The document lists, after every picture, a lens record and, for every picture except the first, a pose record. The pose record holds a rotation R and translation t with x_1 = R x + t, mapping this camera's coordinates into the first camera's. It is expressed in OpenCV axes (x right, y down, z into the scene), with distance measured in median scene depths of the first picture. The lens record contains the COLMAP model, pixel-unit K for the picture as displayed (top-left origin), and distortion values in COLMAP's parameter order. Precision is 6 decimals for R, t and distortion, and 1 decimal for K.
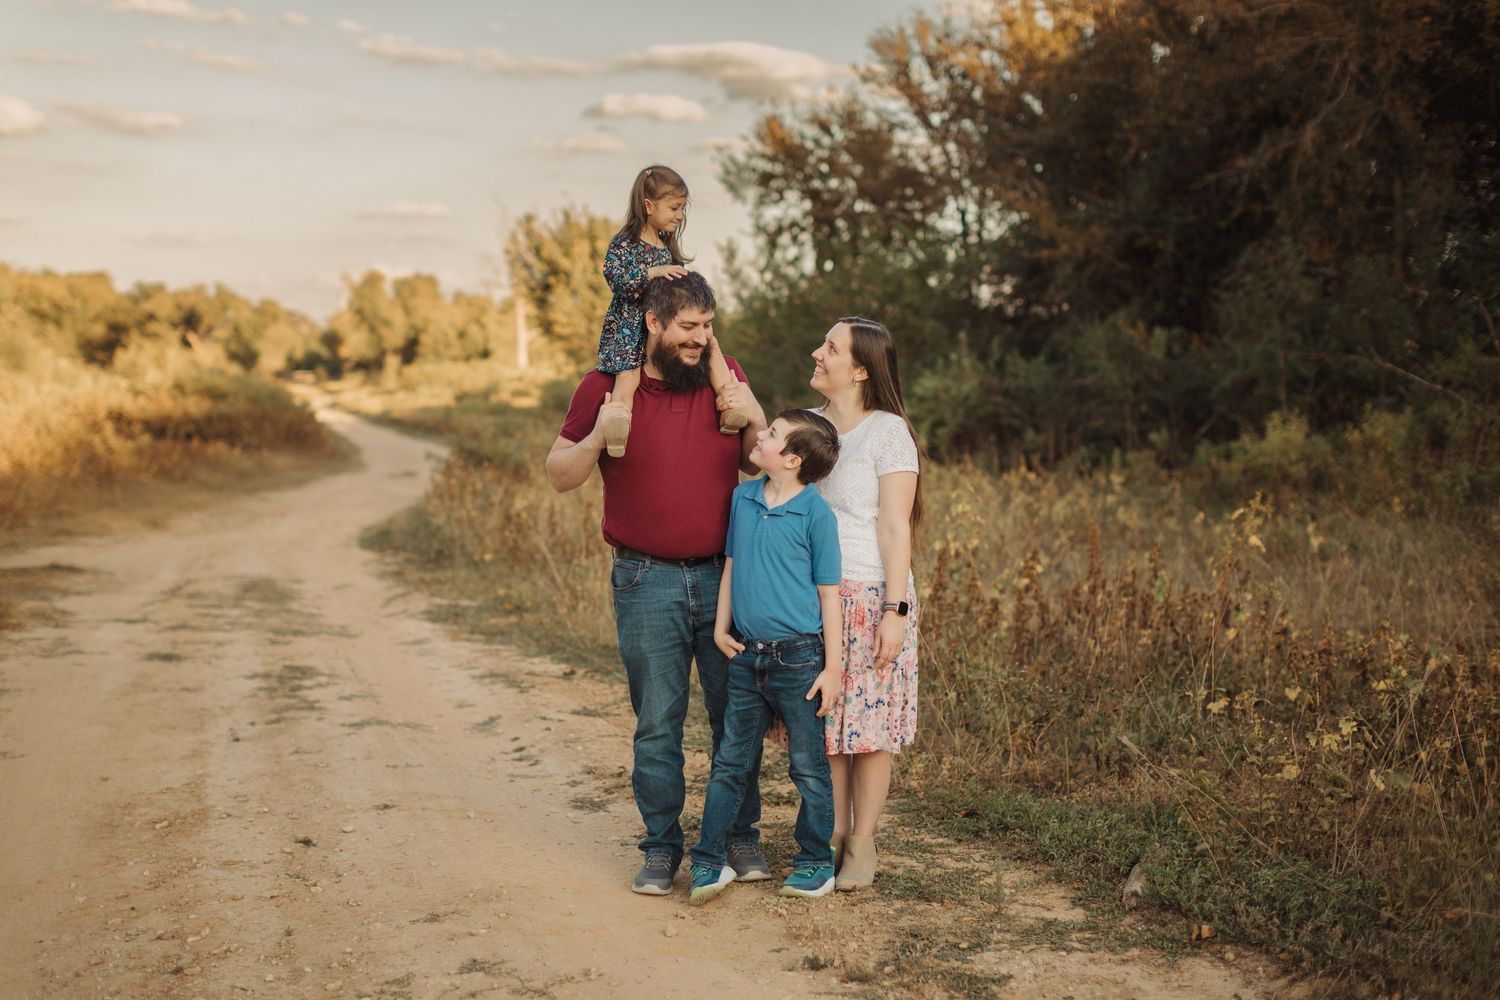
lens RADIAL K [[2151.2, 0, 754.1], [0, 2151.2, 502.1], [0, 0, 1]] dist [0.144581, 0.014681]
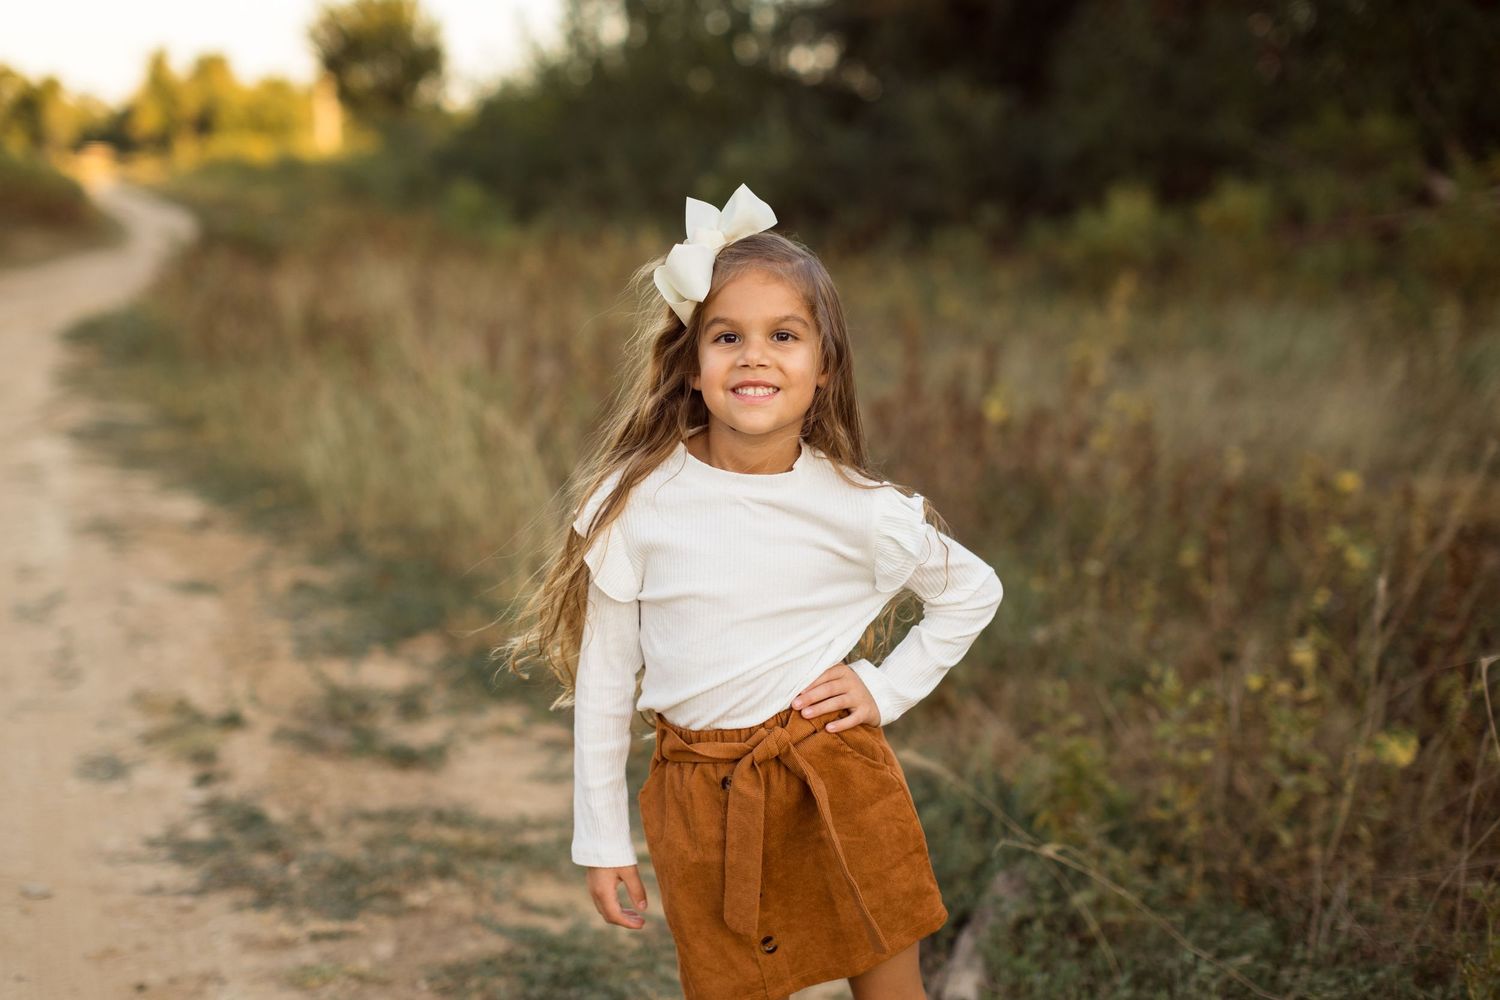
lens RADIAL K [[2151.2, 0, 754.1], [0, 2151.2, 502.1], [0, 0, 1]] dist [0.144581, 0.014681]
pose [[0.996763, -0.006341, 0.080149, 0.020548], [-0.001514, 0.995227, 0.097575, 0.000239], [-0.080385, -0.097381, 0.991996, 0.122134]]
